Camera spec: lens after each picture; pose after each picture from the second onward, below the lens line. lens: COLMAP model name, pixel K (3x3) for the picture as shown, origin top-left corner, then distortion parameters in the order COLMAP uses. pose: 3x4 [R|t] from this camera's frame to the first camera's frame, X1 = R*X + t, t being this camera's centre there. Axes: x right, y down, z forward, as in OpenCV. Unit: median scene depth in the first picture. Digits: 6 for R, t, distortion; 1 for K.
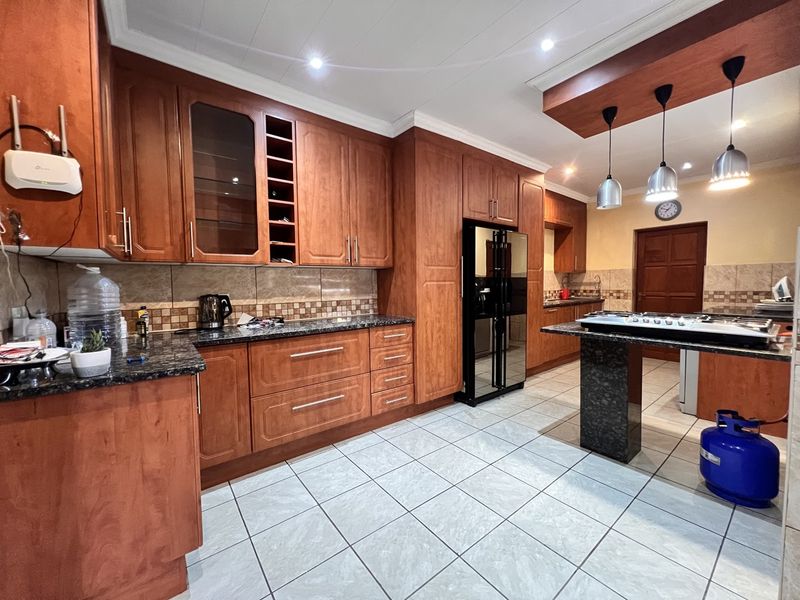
lens RADIAL K [[319.7, 0, 400.0], [0, 319.7, 300.0], [0, 0, 1]] dist [-0.001619, 0.000120]
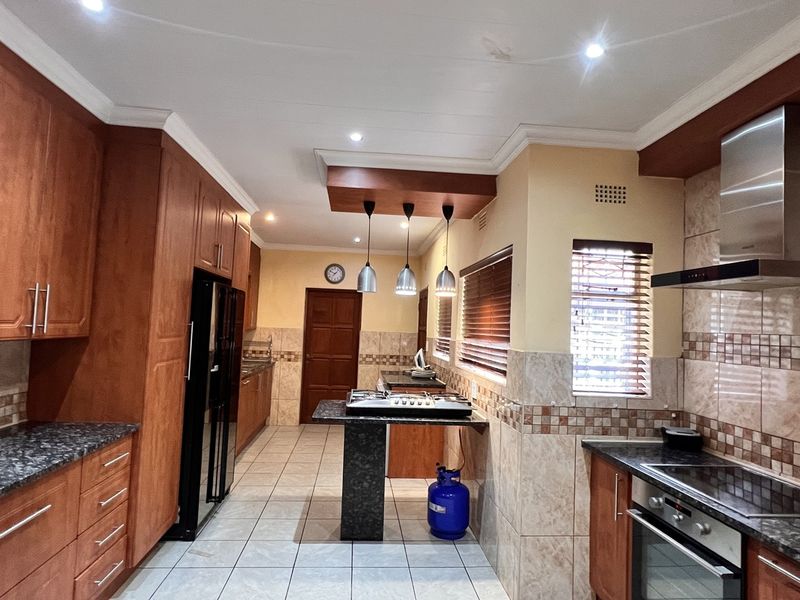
lens RADIAL K [[454.3, 0, 400.0], [0, 454.3, 300.0], [0, 0, 1]] dist [-0.004038, -0.000869]
pose [[0.533897, 0.084684, 0.841298, -0.438452], [-0.004829, 0.995261, -0.097118, -0.097047], [-0.845536, 0.047788, 0.531776, 0.091915]]
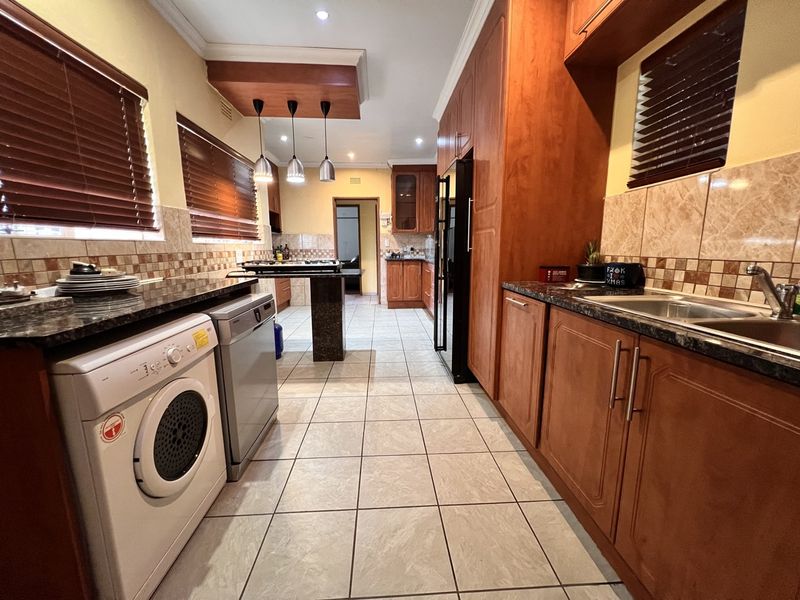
lens RADIAL K [[320.8, 0, 400.0], [0, 320.8, 300.0], [0, 0, 1]] dist [-0.000059, 0.000001]
pose [[-0.566846, 0.150345, -0.809989, 1.326697], [-0.032162, 0.978418, 0.204116, -0.067835], [0.823195, 0.141753, -0.549777, 1.660702]]
